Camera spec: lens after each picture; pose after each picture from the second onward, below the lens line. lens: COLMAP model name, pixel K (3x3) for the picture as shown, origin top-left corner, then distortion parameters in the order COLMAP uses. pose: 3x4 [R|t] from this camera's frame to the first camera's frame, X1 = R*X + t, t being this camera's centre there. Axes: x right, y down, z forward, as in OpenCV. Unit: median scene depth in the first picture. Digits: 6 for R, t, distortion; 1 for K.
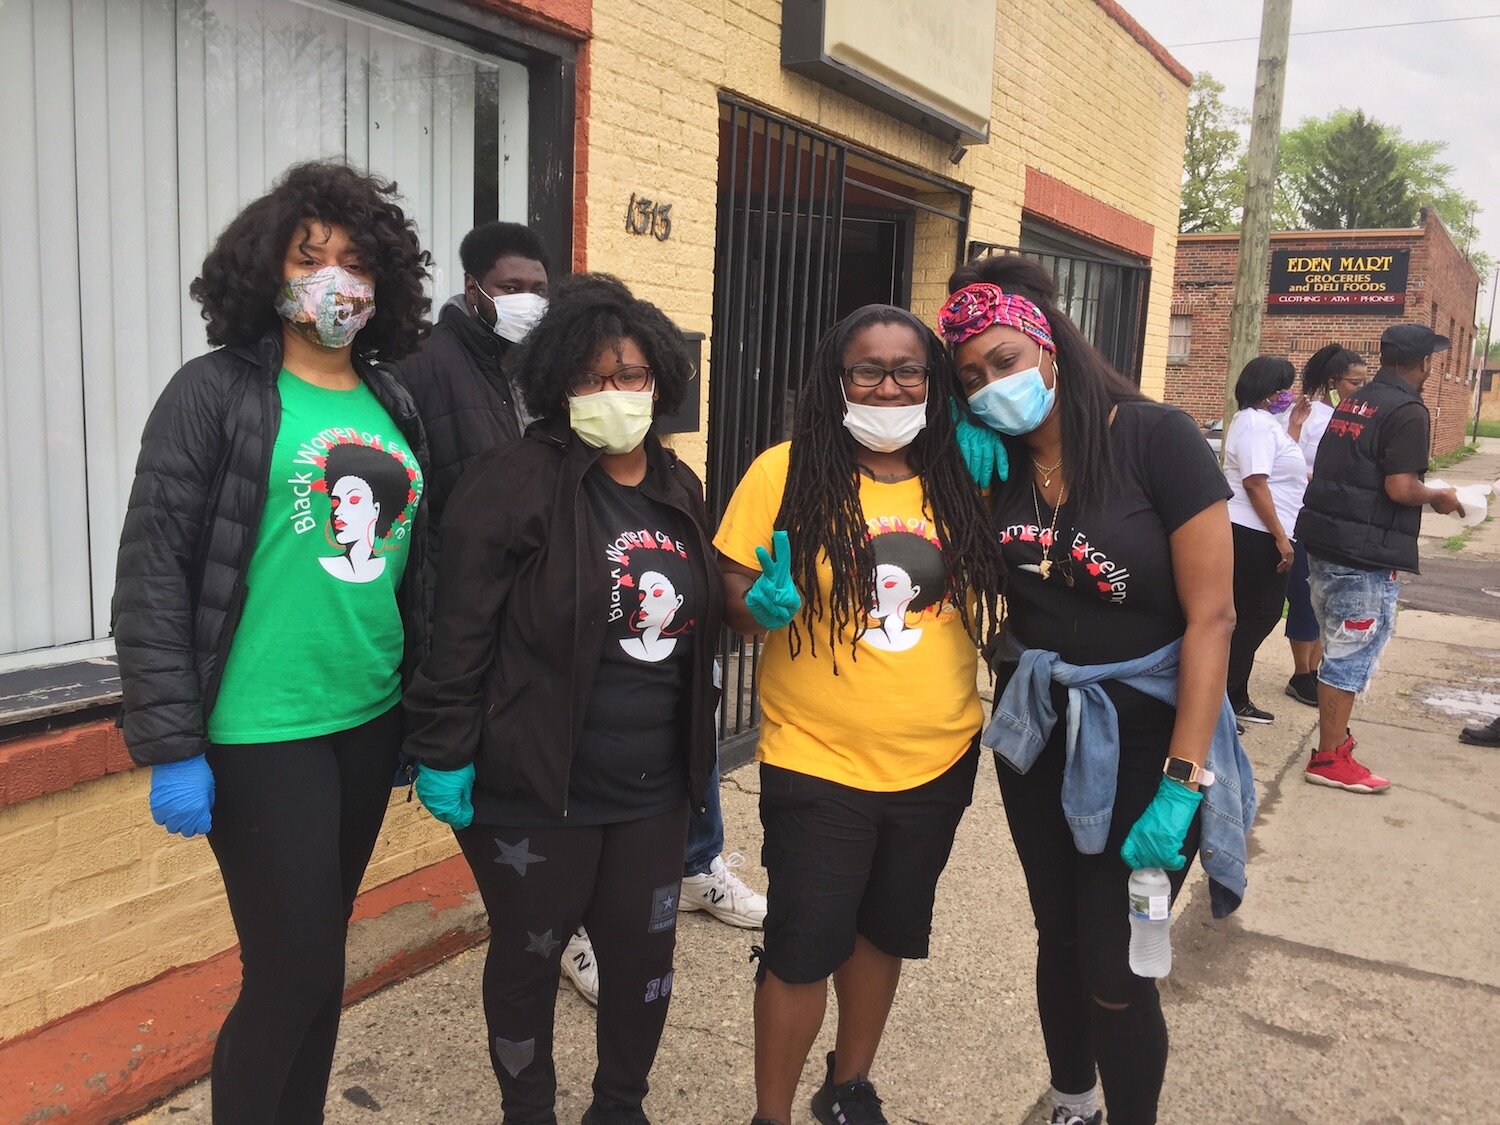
lens RADIAL K [[1292.2, 0, 756.6], [0, 1292.2, 553.3], [0, 0, 1]] dist [0.088496, -0.119470]
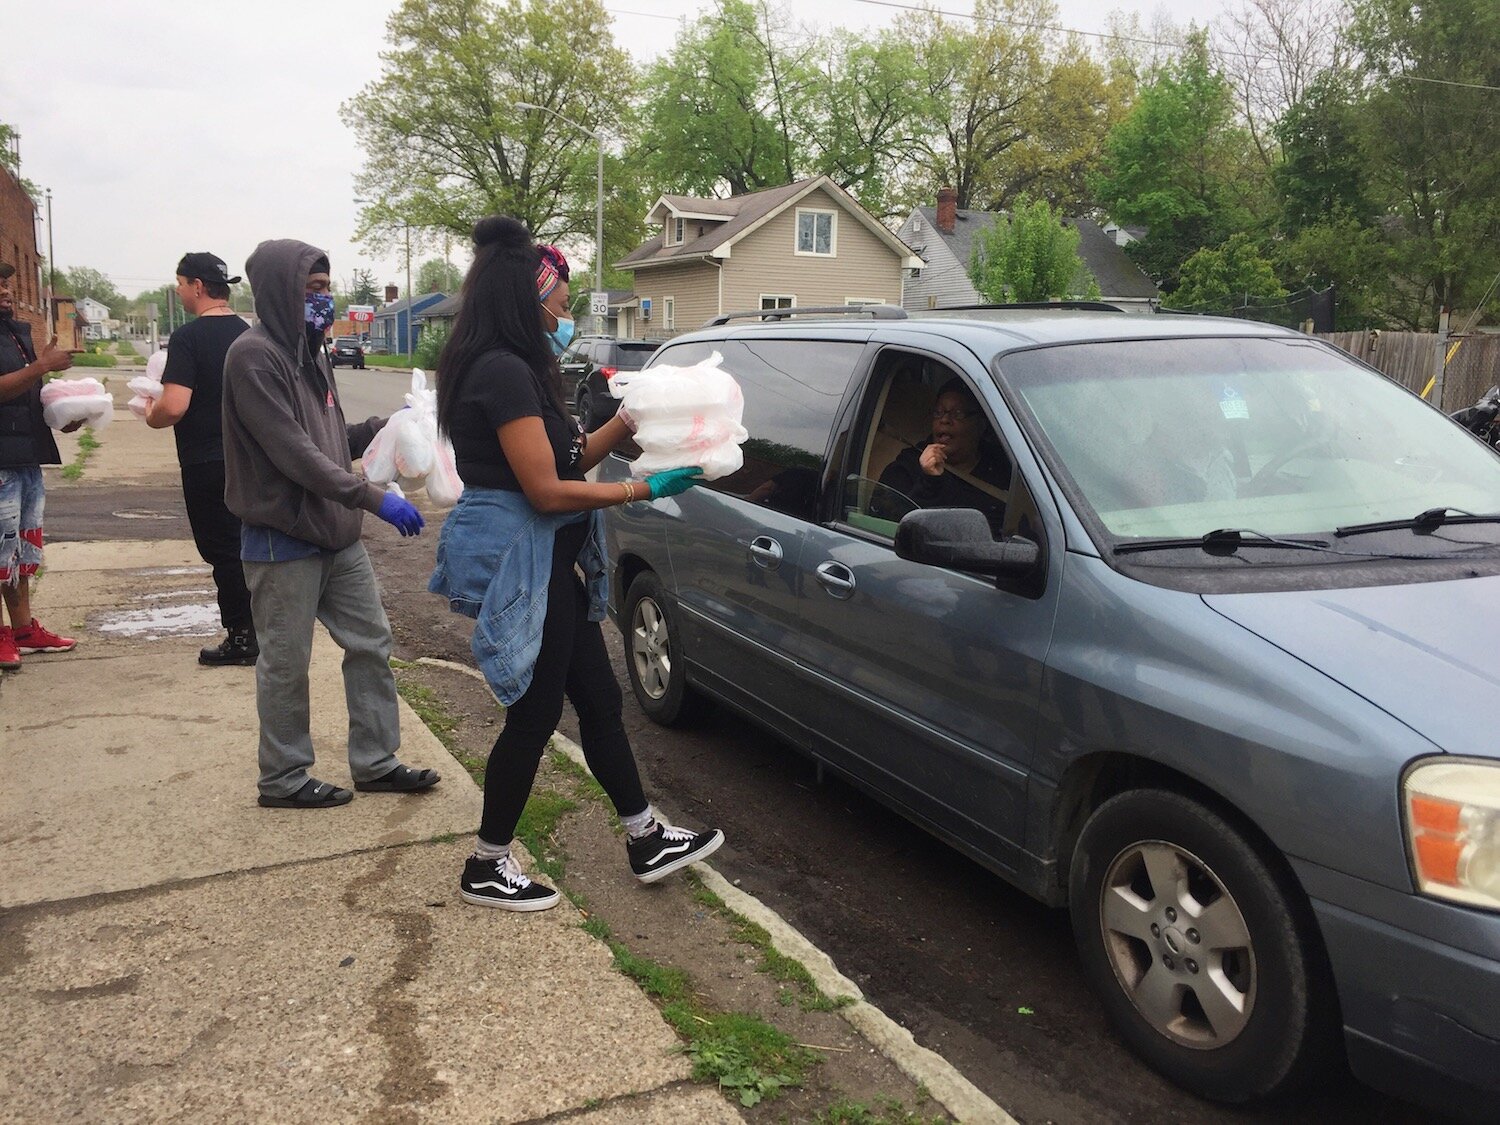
lens RADIAL K [[1275.6, 0, 751.8], [0, 1275.6, 565.4], [0, 0, 1]] dist [0.091036, -0.120691]
pose [[0.546883, -0.169064, 0.819961, -0.020367], [0.116392, 0.985241, 0.125513, -0.001773], [-0.829079, 0.026796, 0.558489, 0.019606]]
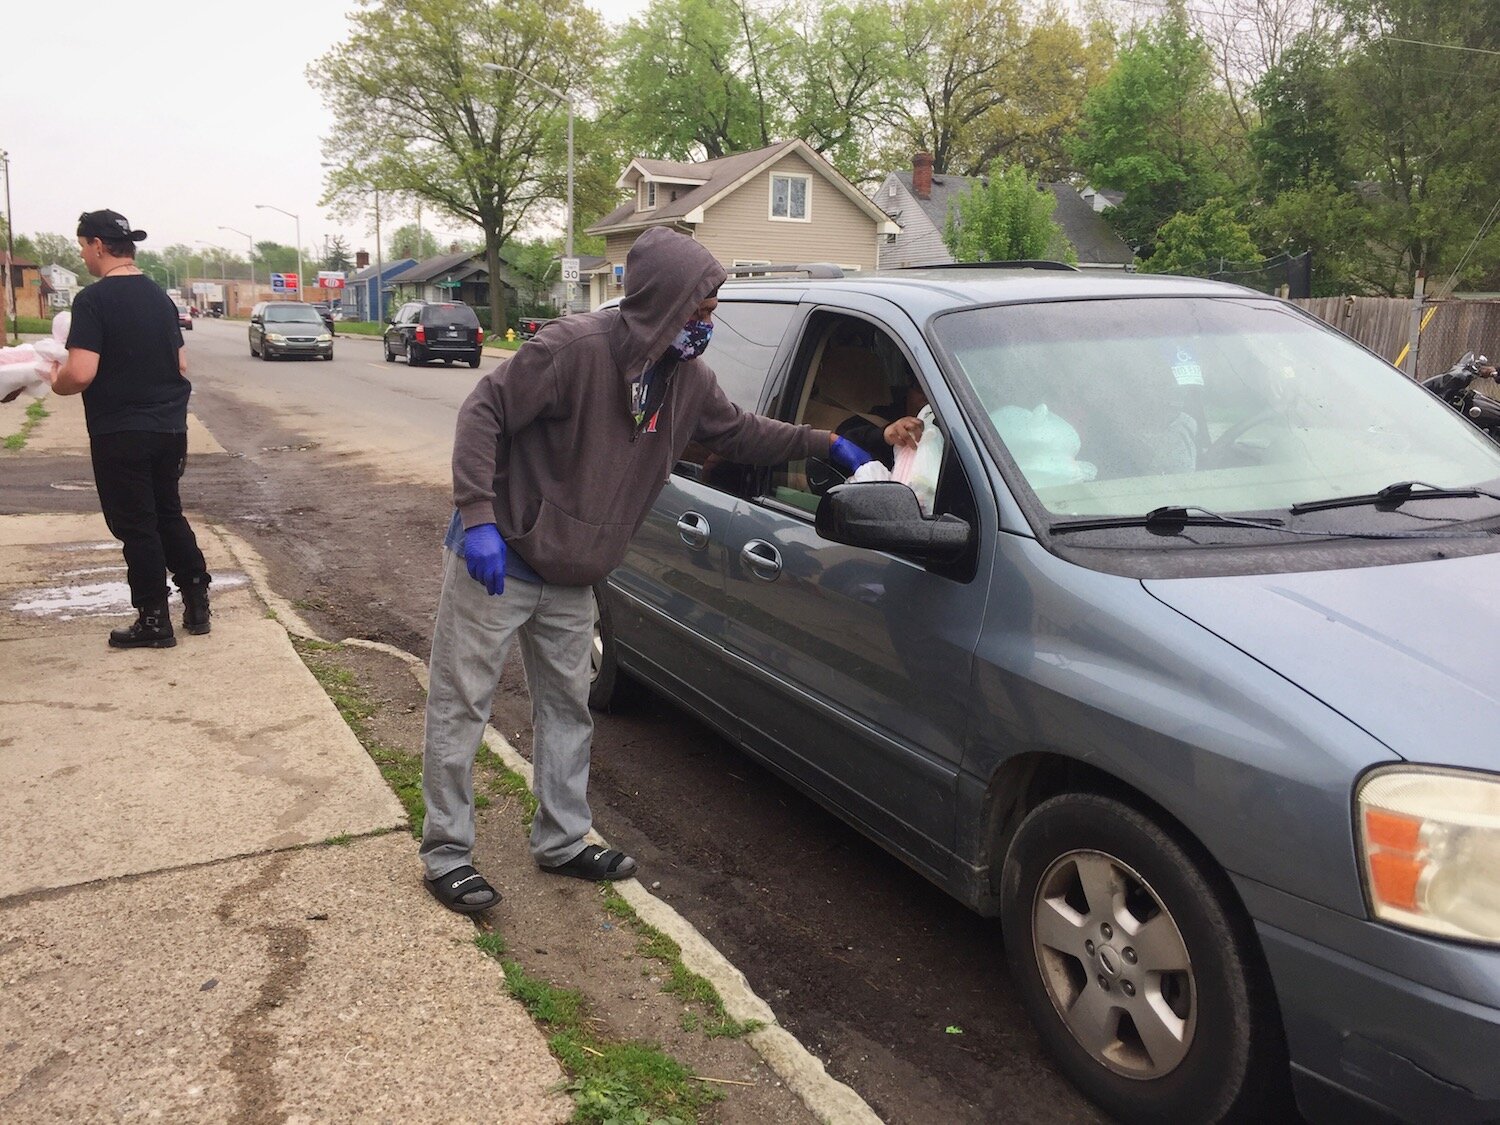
lens RADIAL K [[1278.8, 0, 750.0], [0, 1278.8, 562.5], [0, 0, 1]] dist [0.090059, -0.120698]
pose [[0.534107, -0.188690, 0.824091, 0.014901], [0.117350, 0.981885, 0.148763, 0.001130], [-0.837233, 0.017252, 0.546575, 0.020978]]
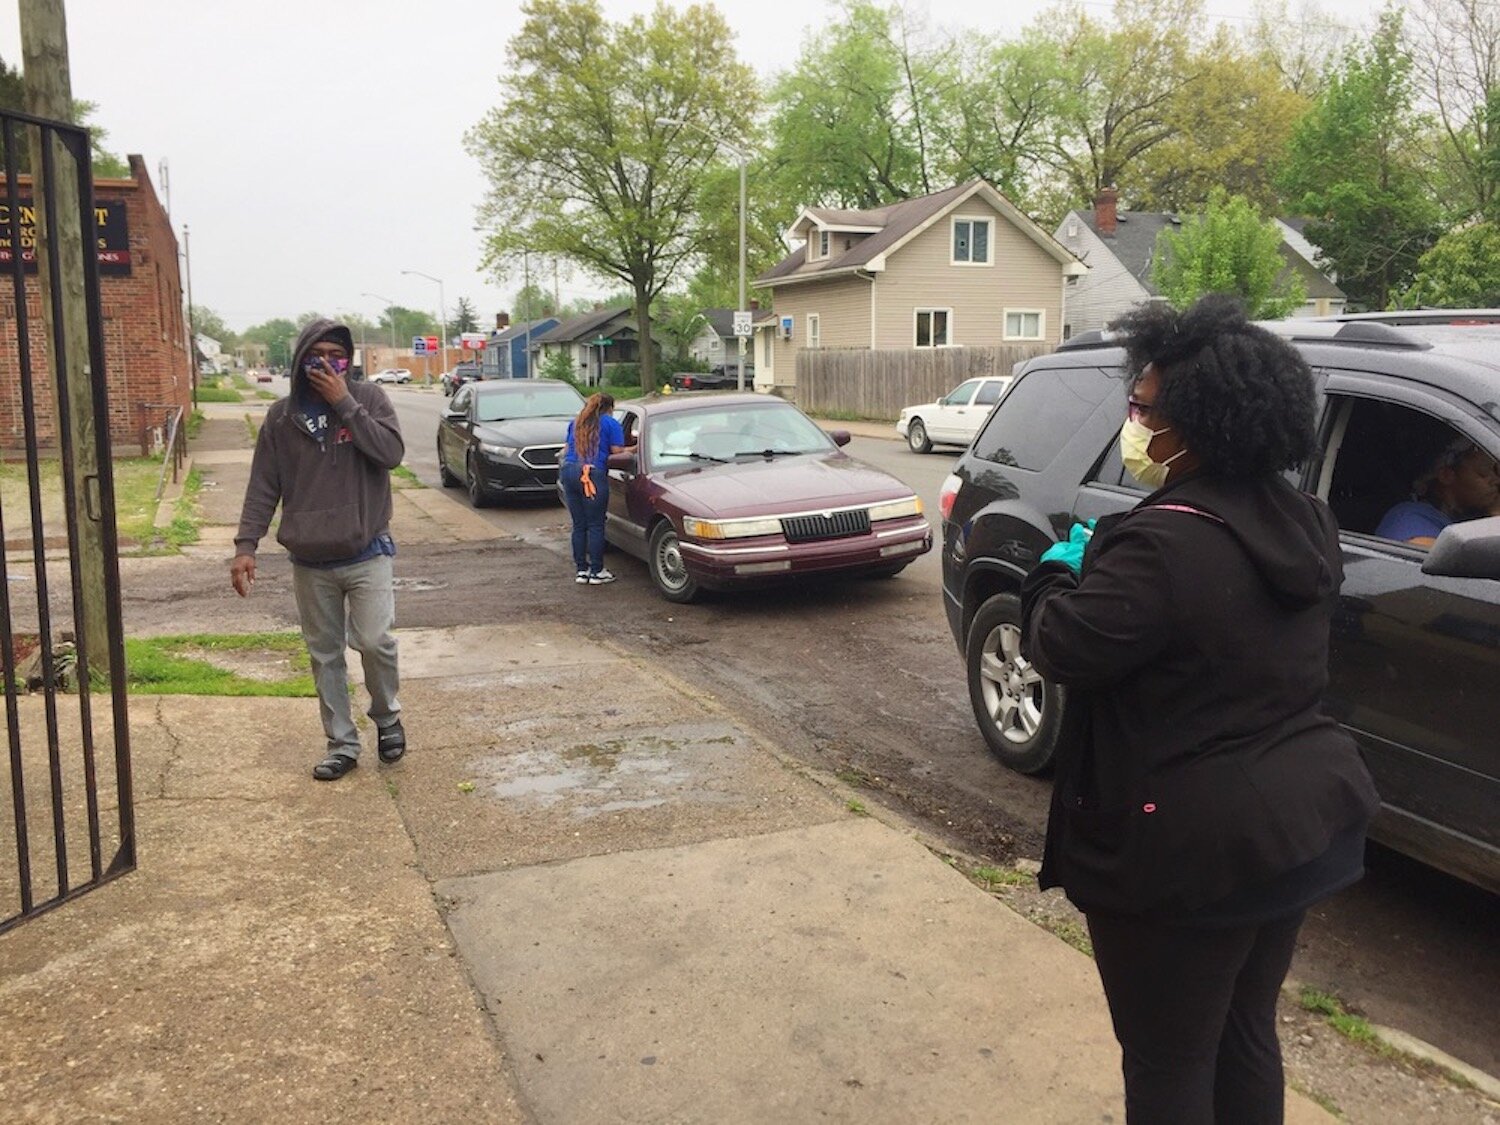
lens RADIAL K [[1292.2, 0, 756.6], [0, 1292.2, 553.3], [0, 0, 1]] dist [0.088496, -0.119470]
pose [[0.601192, -0.158791, 0.783169, 0.044503], [0.139889, 0.985837, 0.092499, -0.048285], [-0.786765, 0.053947, 0.614890, 0.340489]]
